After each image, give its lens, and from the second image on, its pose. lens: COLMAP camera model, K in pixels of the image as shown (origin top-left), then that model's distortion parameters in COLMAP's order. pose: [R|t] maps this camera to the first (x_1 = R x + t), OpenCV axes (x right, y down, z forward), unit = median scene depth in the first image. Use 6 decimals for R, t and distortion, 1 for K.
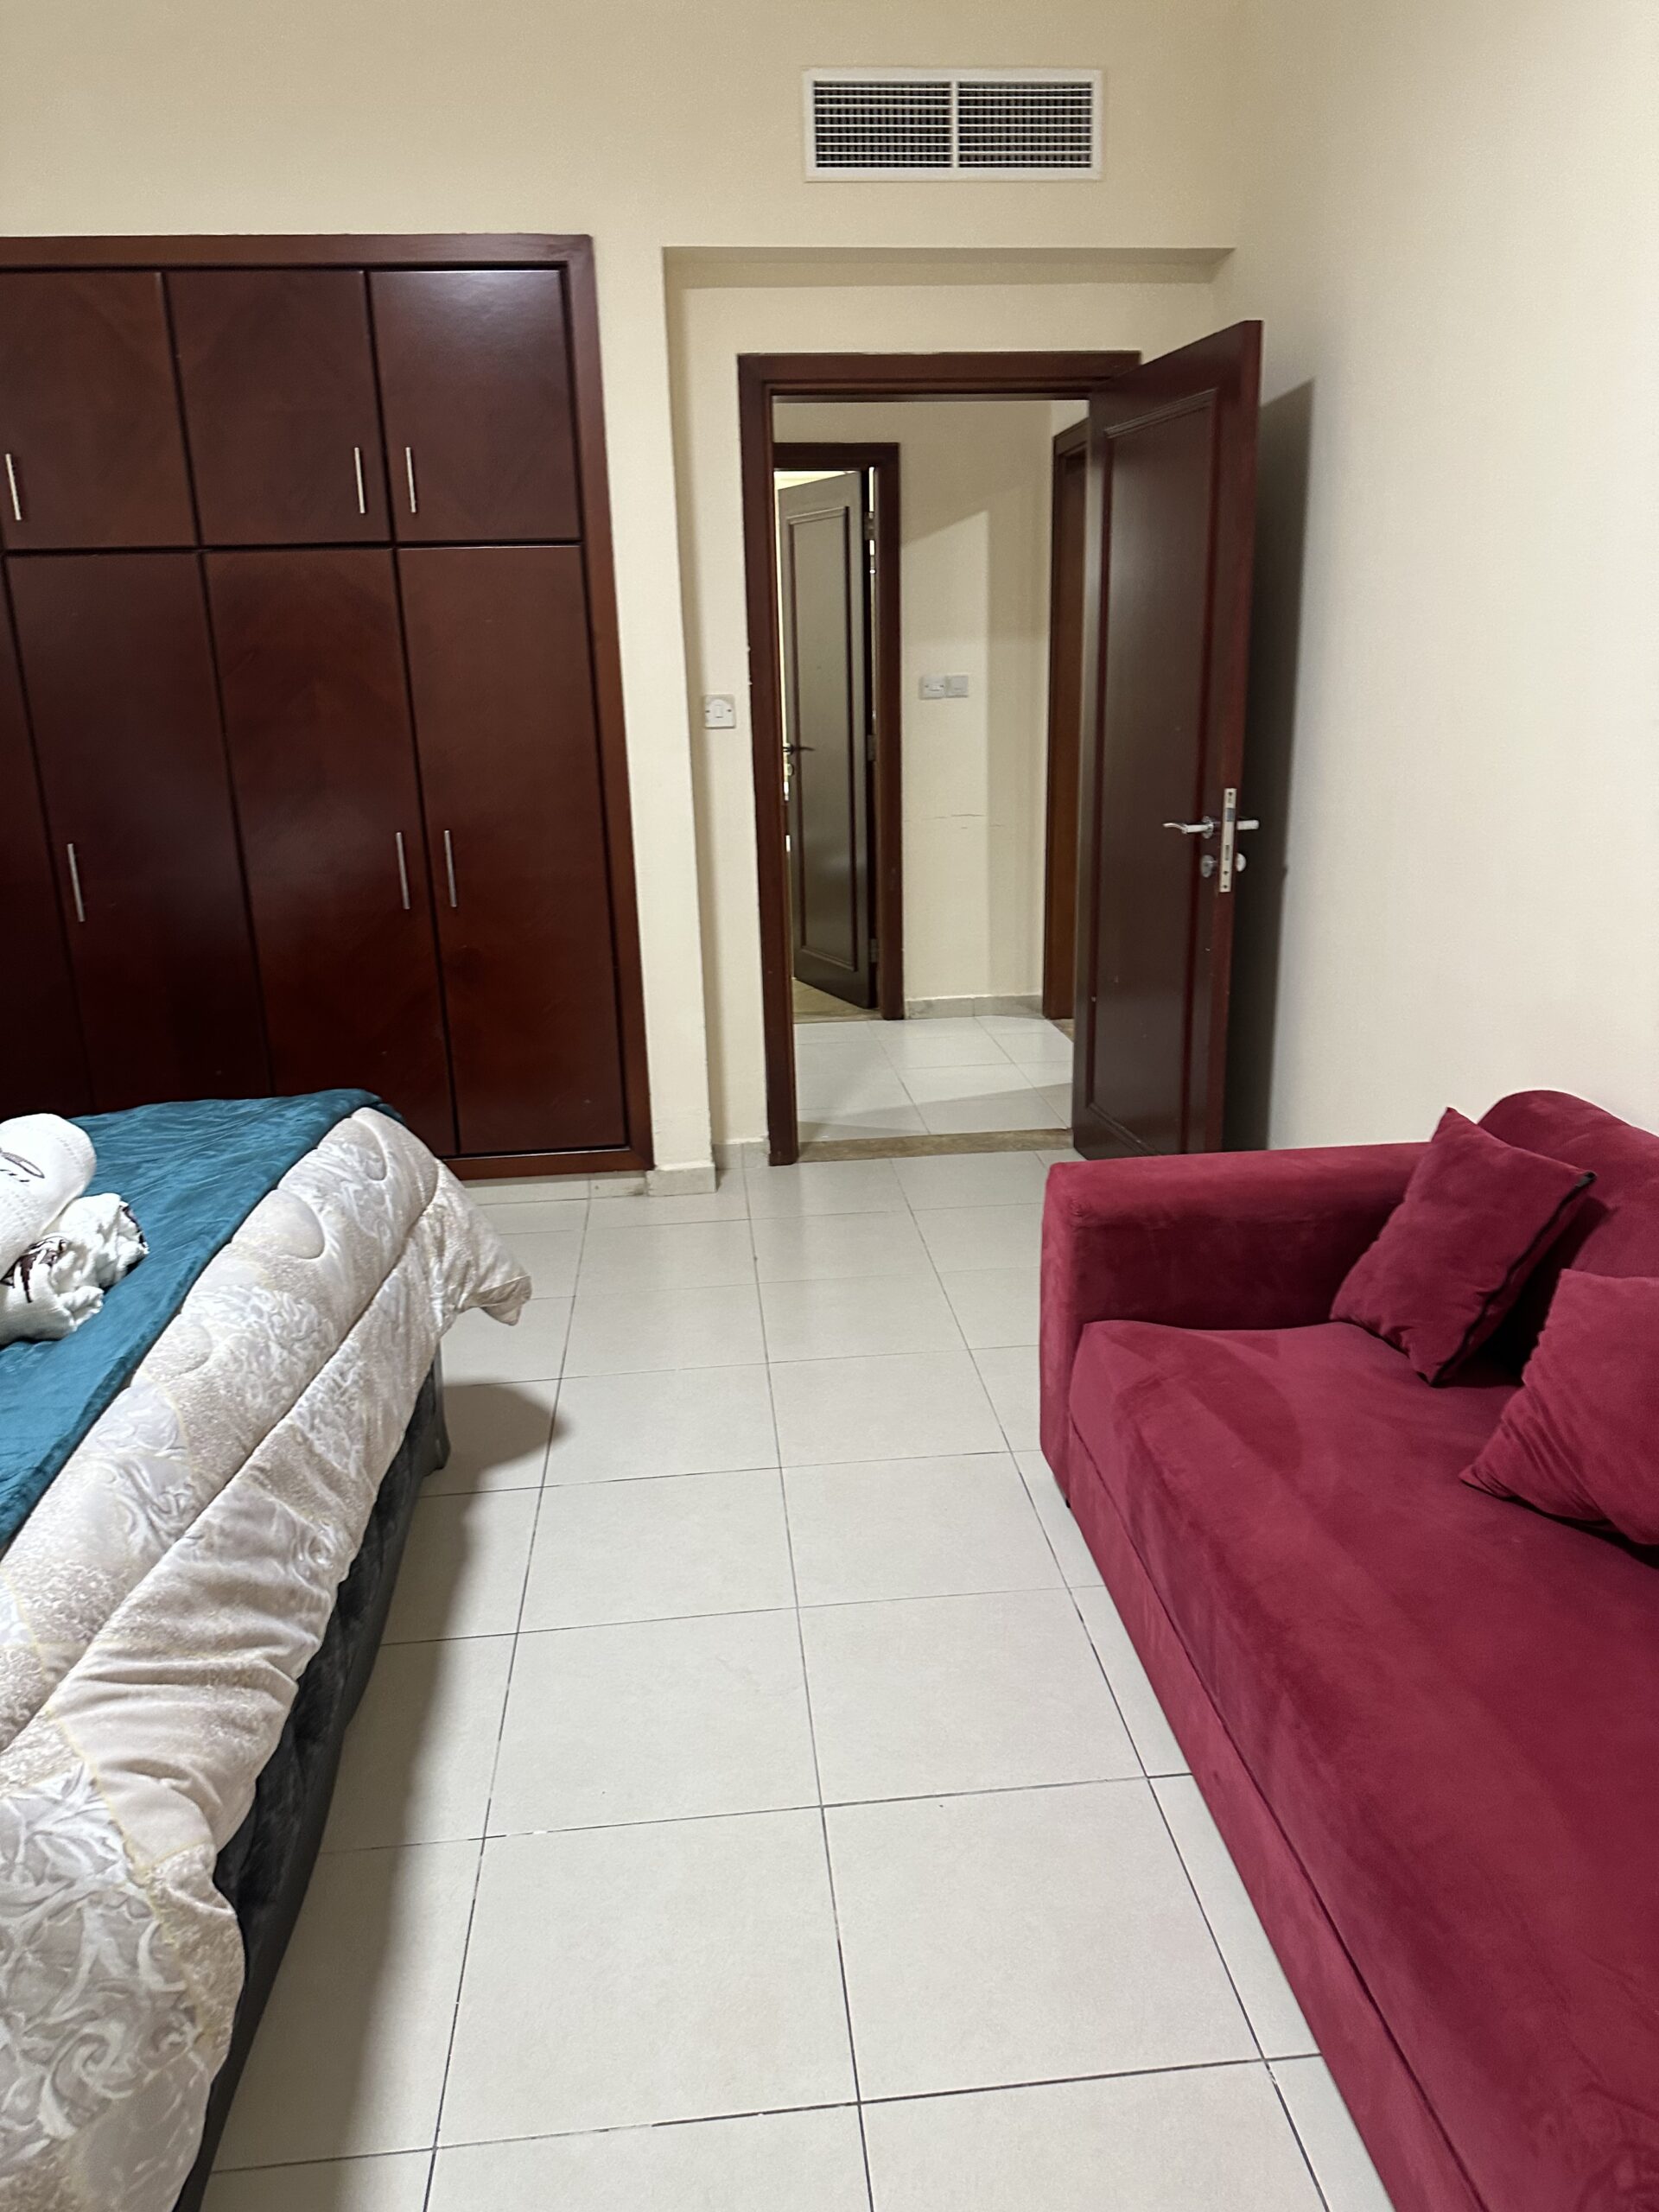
lens RADIAL K [[1560.8, 0, 823.0], [0, 1560.8, 1079.3], [0, 0, 1]] dist [0.067868, -0.094442]
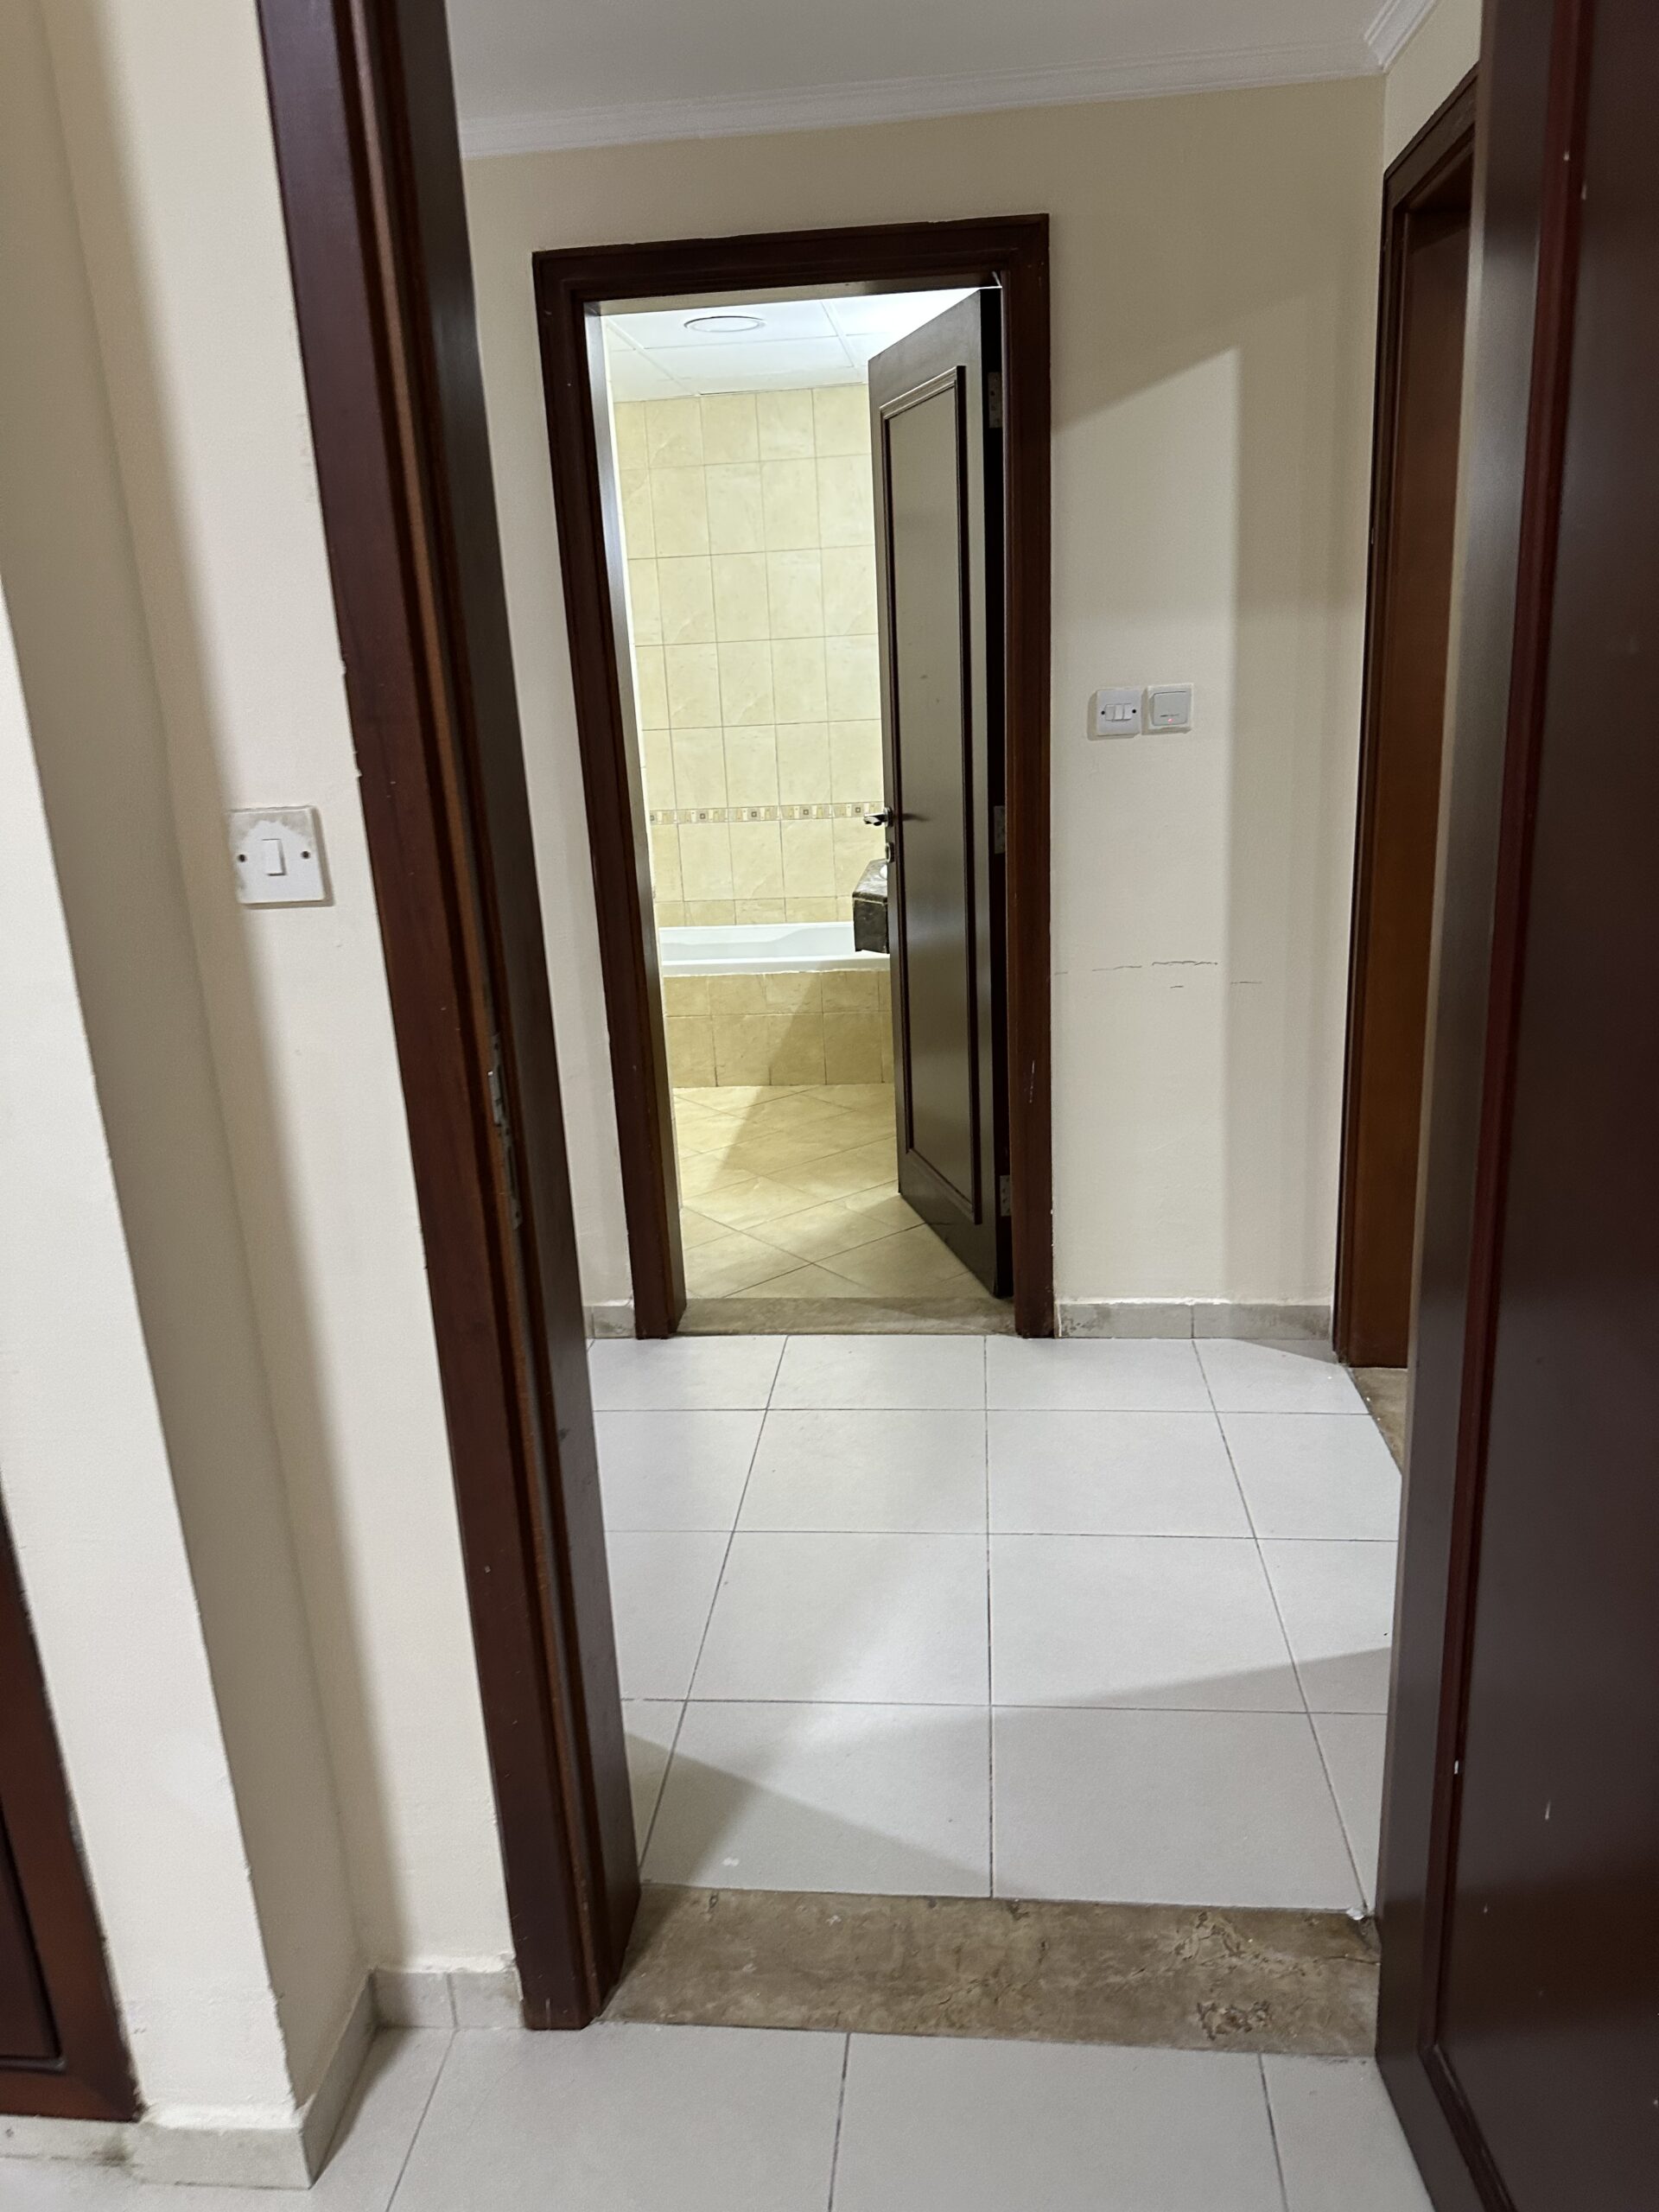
lens RADIAL K [[1560.8, 0, 799.5], [0, 1560.8, 1082.6], [0, 0, 1]] dist [0.067868, -0.094442]
pose [[0.978395, 0.029493, -0.204631, 0.150182], [-0.027492, 0.999542, 0.012616, -0.264628], [0.204910, -0.006717, 0.978758, 0.949395]]
